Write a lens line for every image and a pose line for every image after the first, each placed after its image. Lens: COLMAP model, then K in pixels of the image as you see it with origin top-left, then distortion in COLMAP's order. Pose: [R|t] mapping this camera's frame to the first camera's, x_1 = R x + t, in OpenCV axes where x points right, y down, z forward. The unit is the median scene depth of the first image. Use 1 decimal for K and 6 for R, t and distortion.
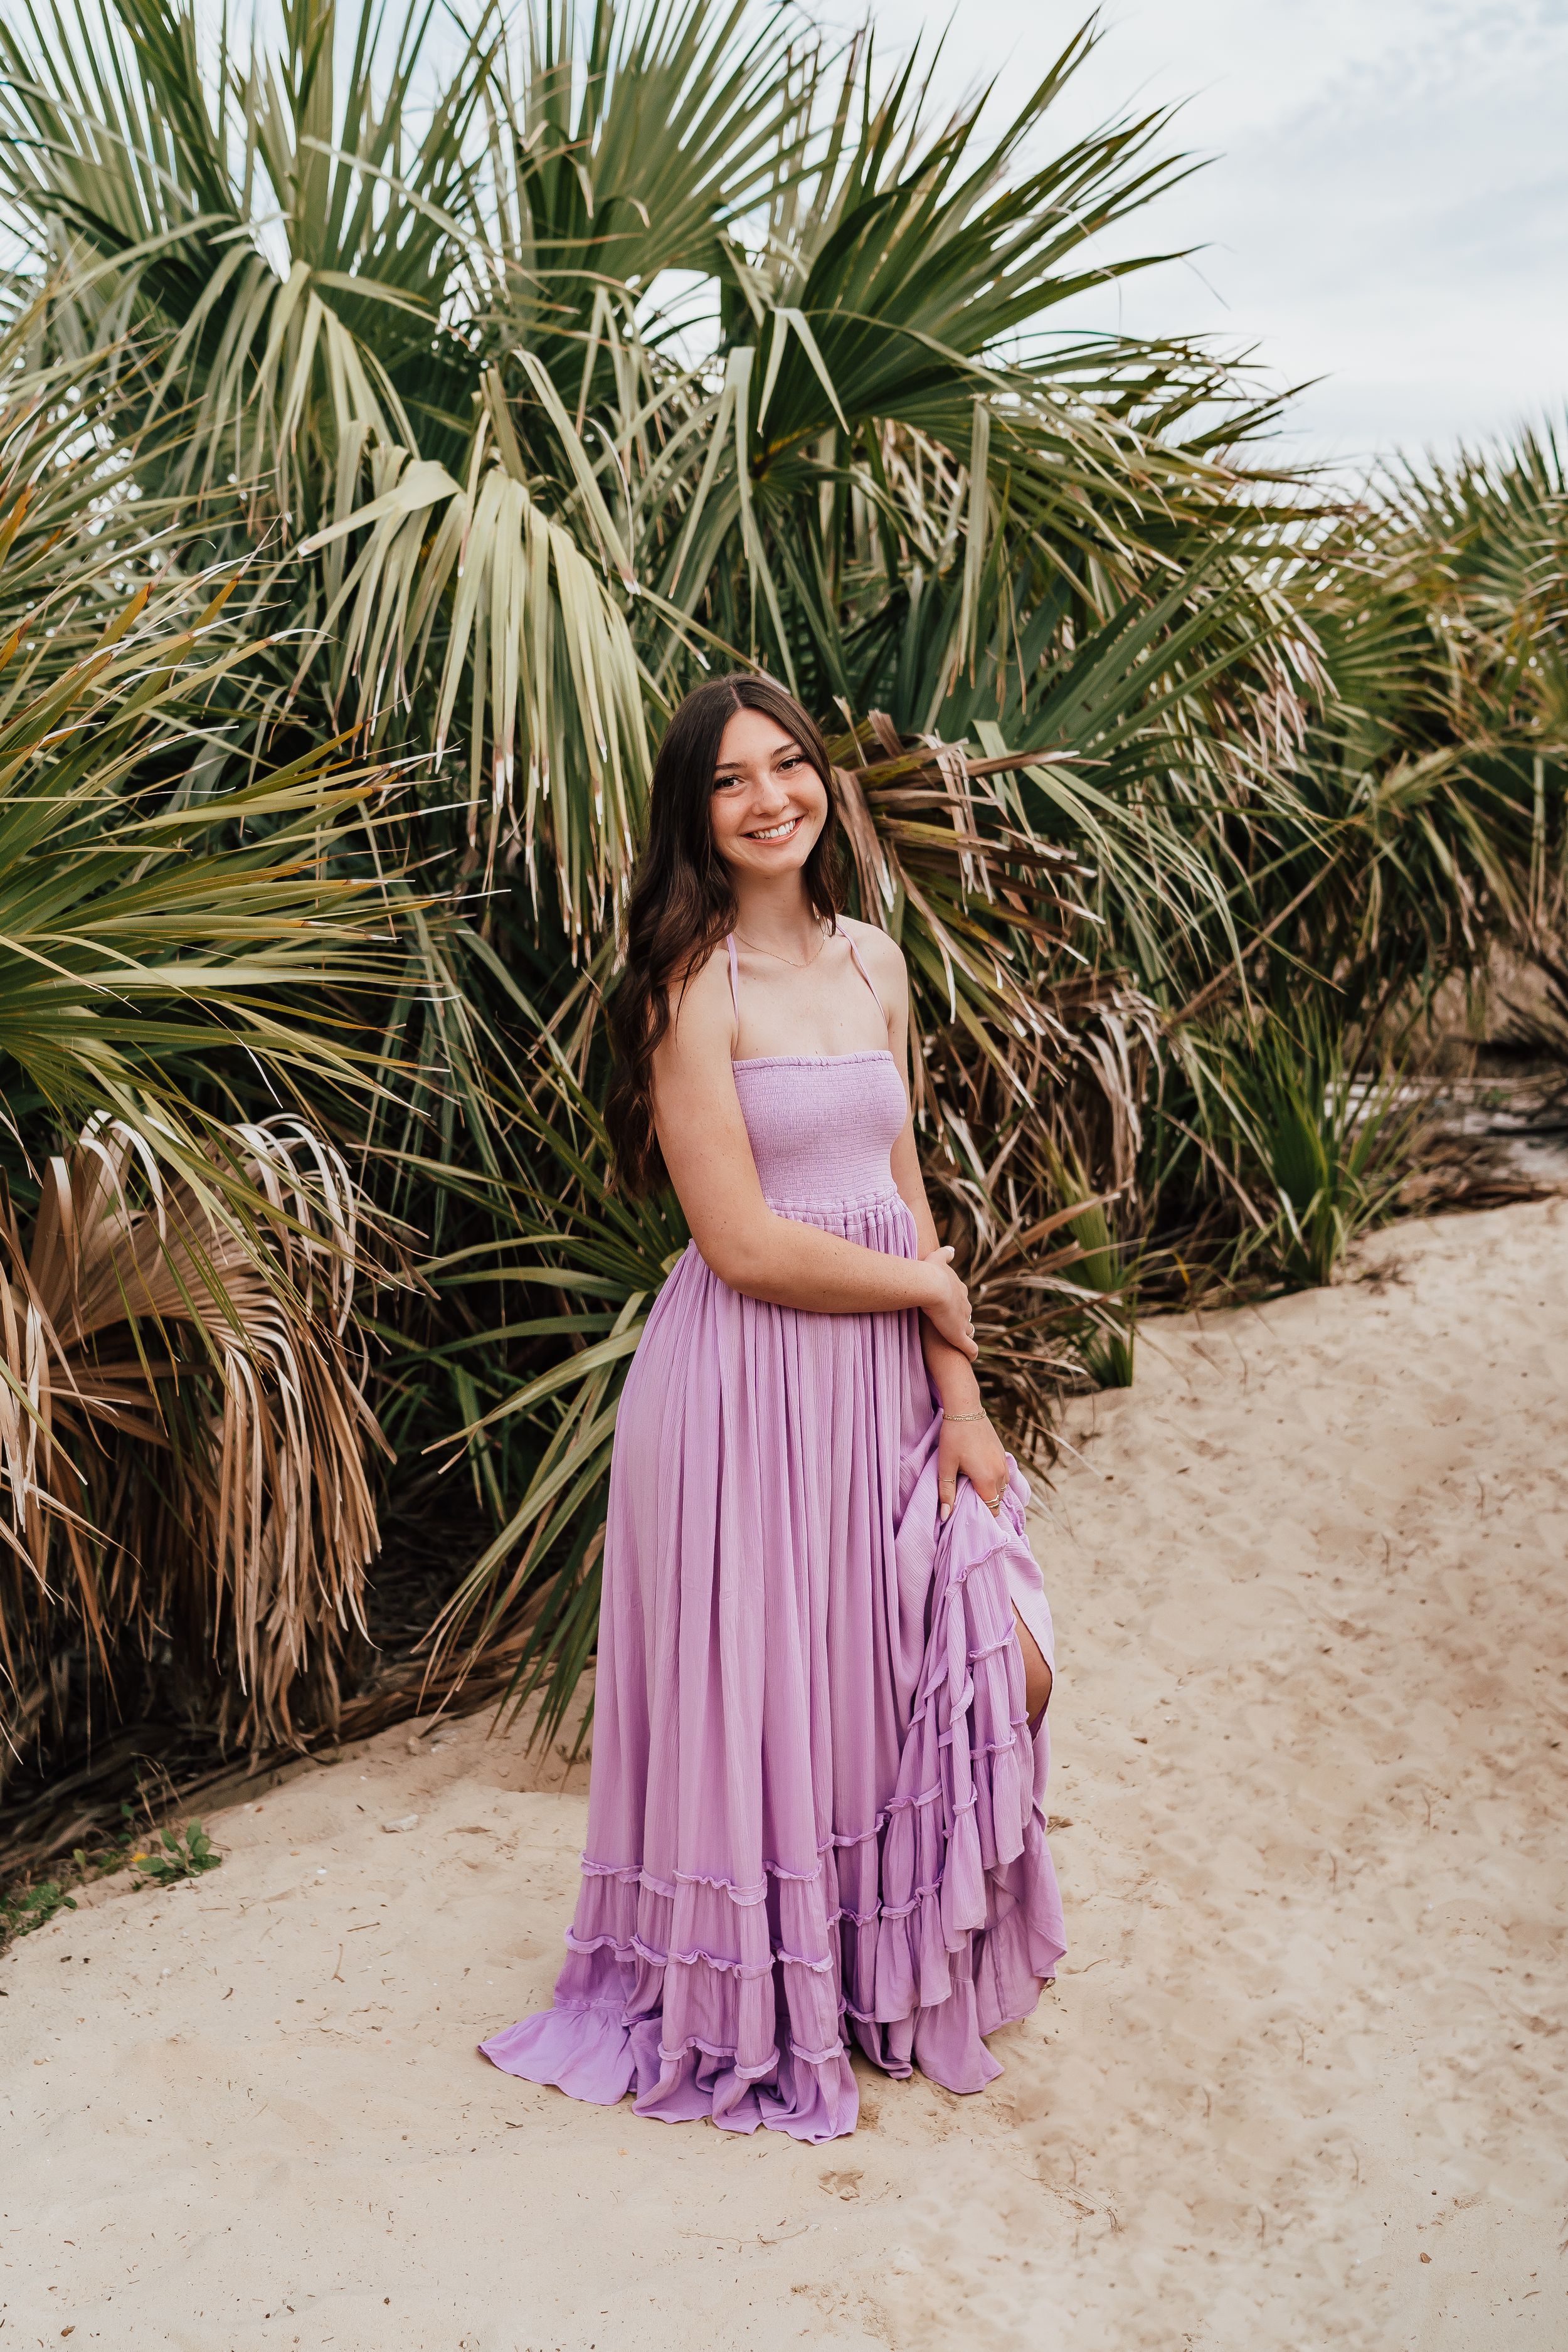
lens RADIAL K [[2506.6, 0, 818.1], [0, 2506.6, 1197.9], [0, 0, 1]] dist [-0.024713, -0.033638]
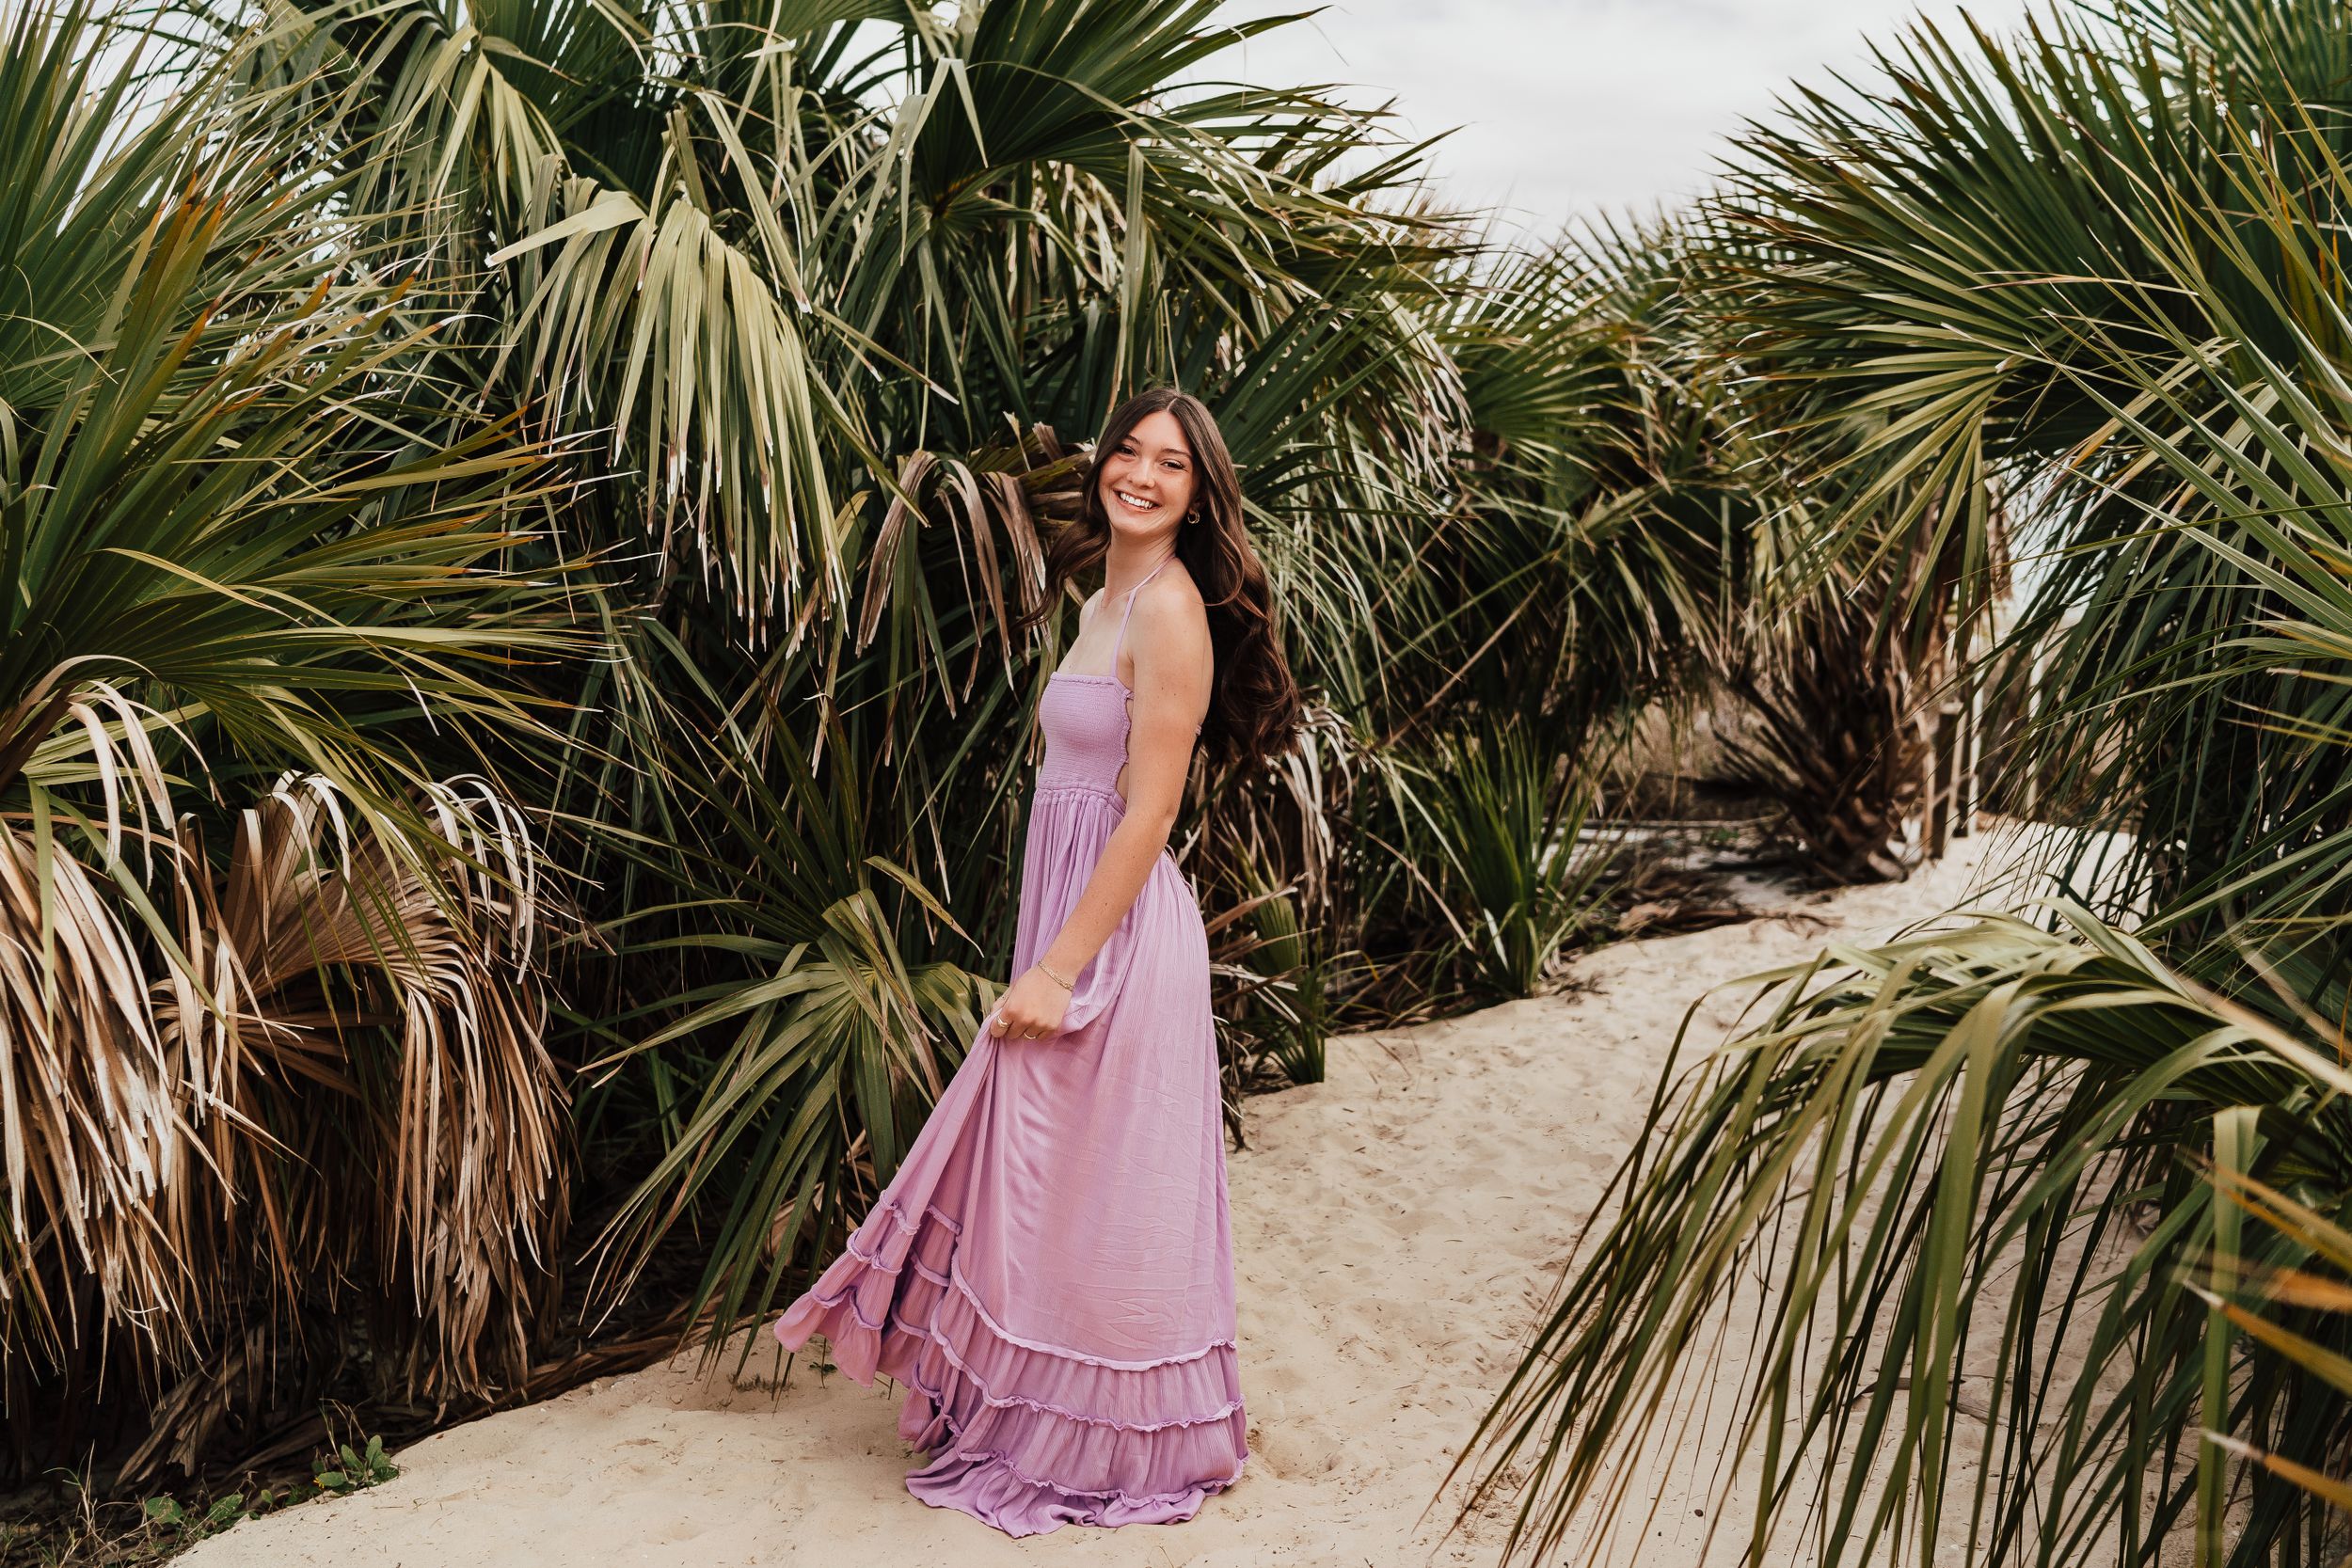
lens RADIAL K [[2567.3, 0, 1273.2], [0, 2567.3, 777.0], [0, 0, 1]] dist [-0.008816, 0.001082]
pose [[0.997376, -0.009860, 0.071725, 0.038176], [0.015435, 0.996866, -0.077584, 0.041069], [-0.070735, 0.078488, 0.994402, -0.089659]]
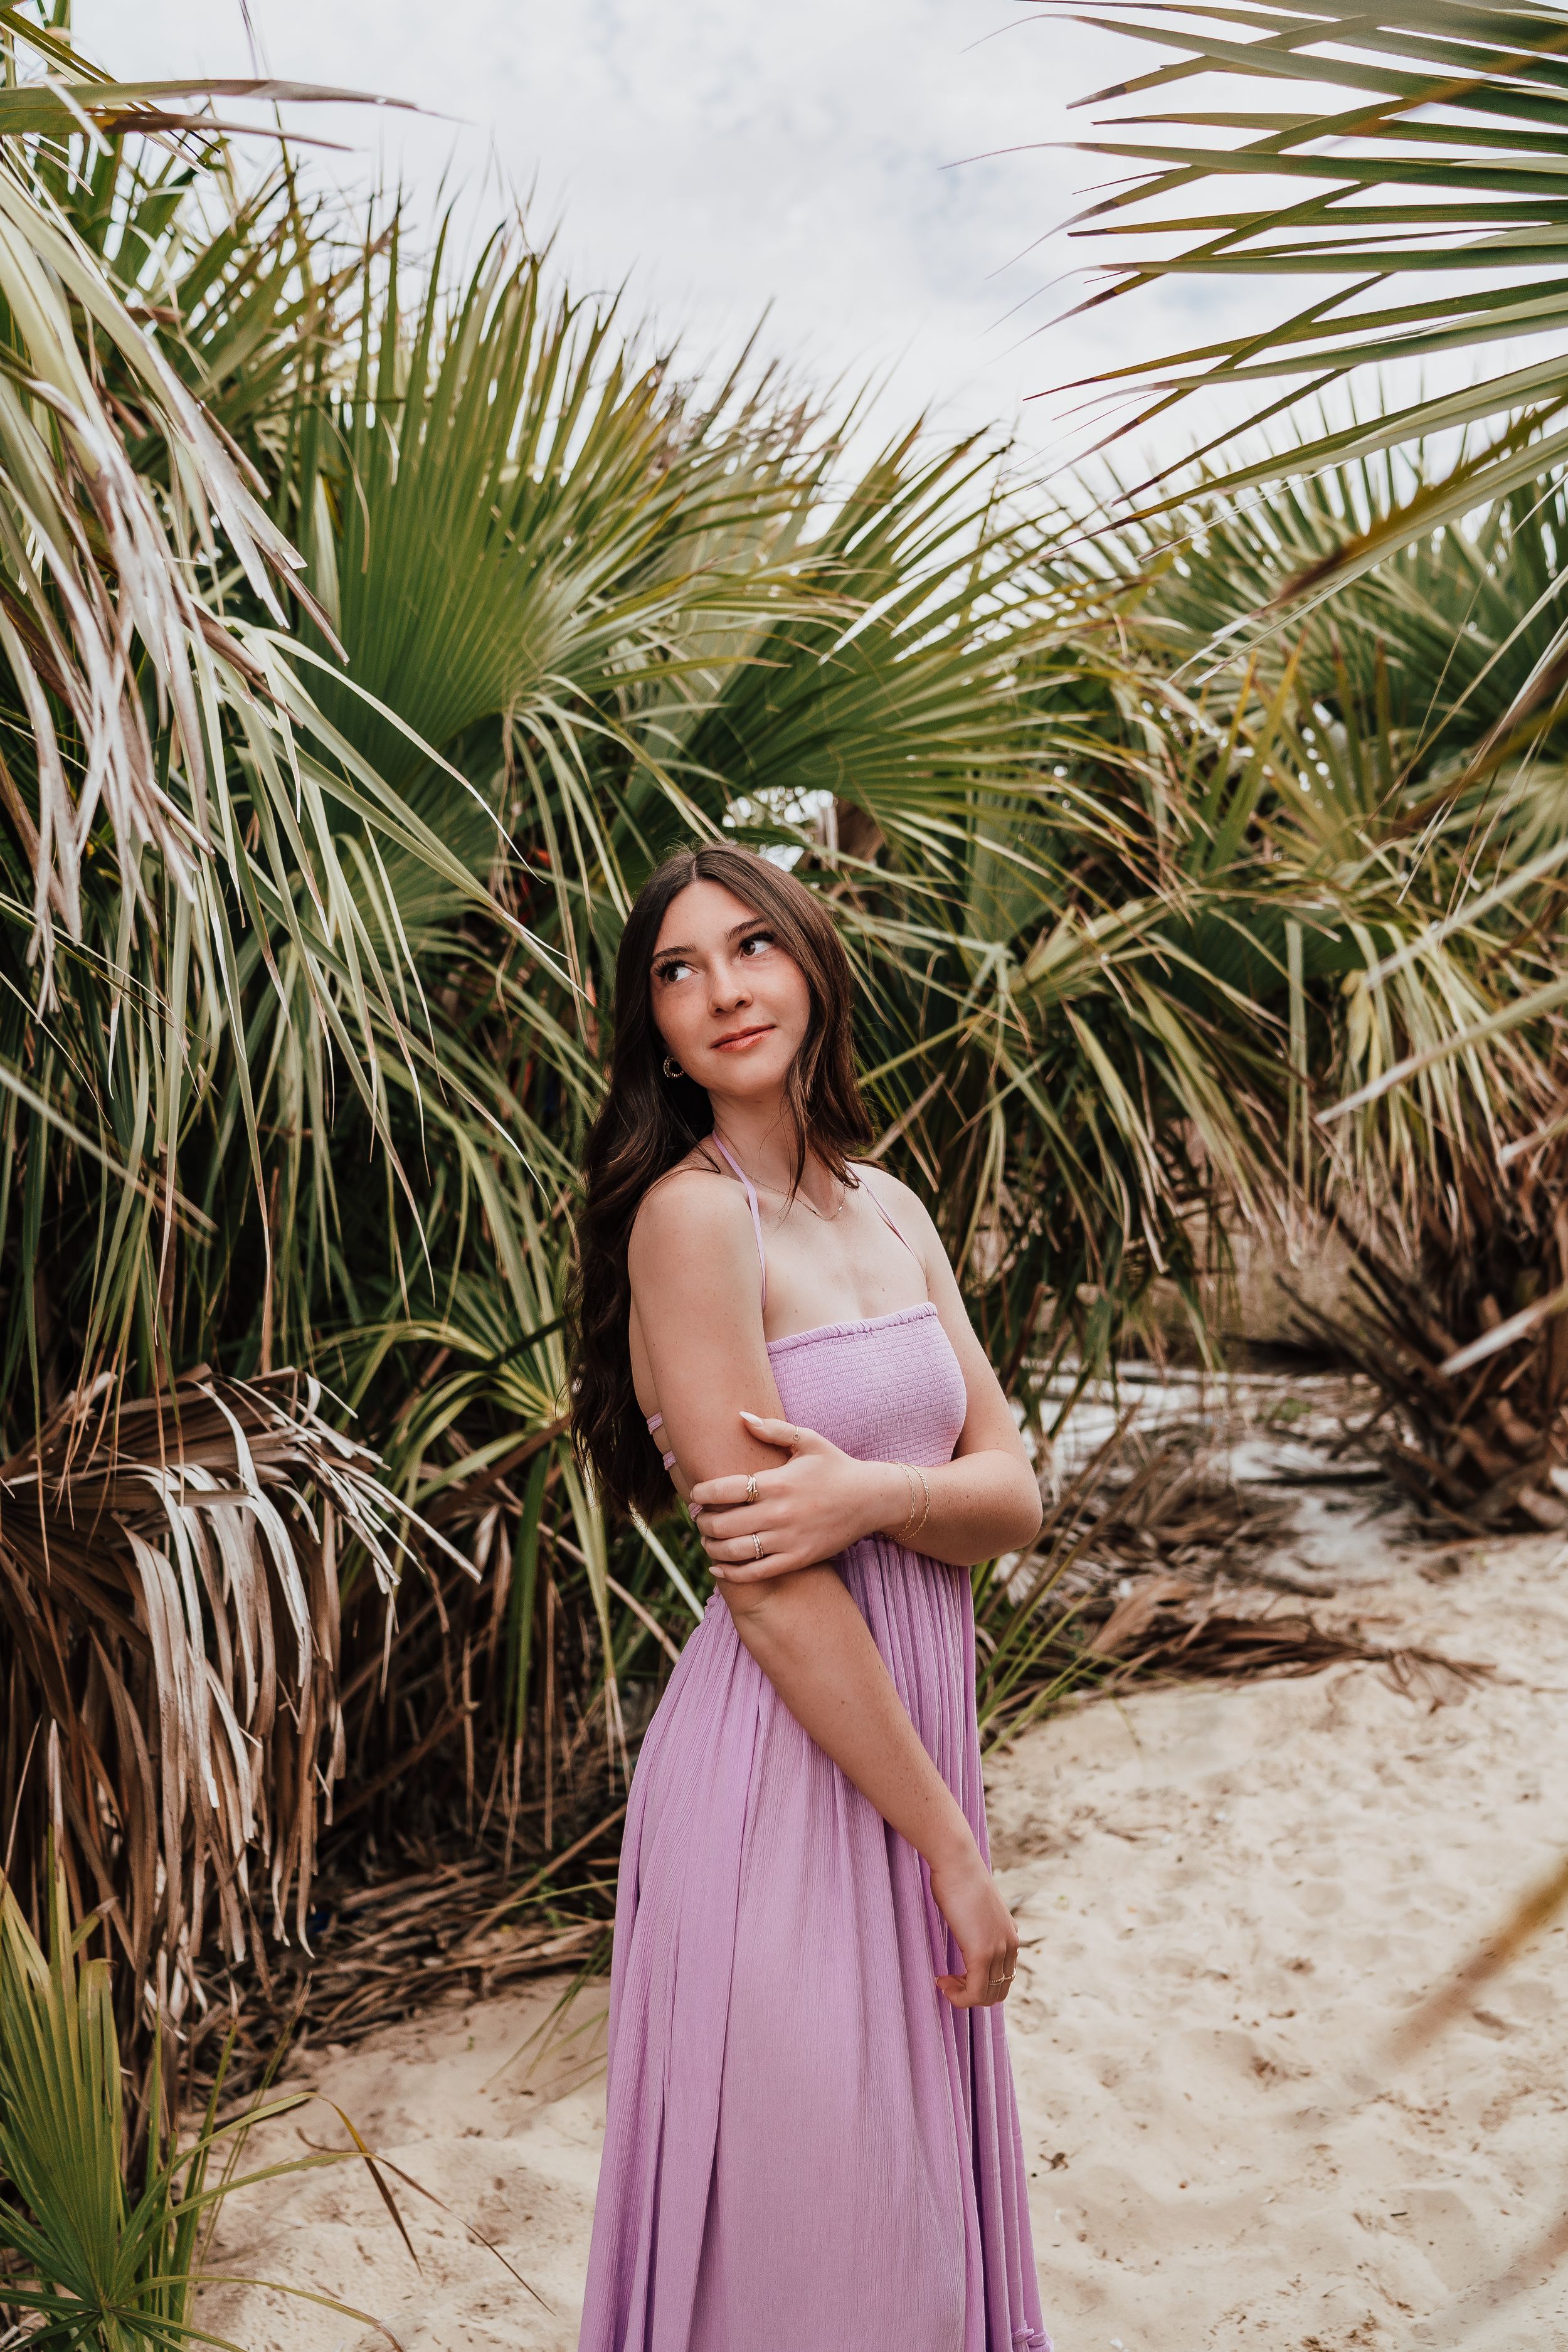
lens RADIAL K [[2567.6, 0, 638.6], [0, 2567.6, 1168.3], [0, 0, 1]] dist [-0.008816, 0.001082]
pose [[0.999894, 0.012133, -0.008044, 0.267619], [-0.012799, 0.995972, -0.088745, -0.123283], [0.006935, 0.088839, 0.996022, 0.785657]]
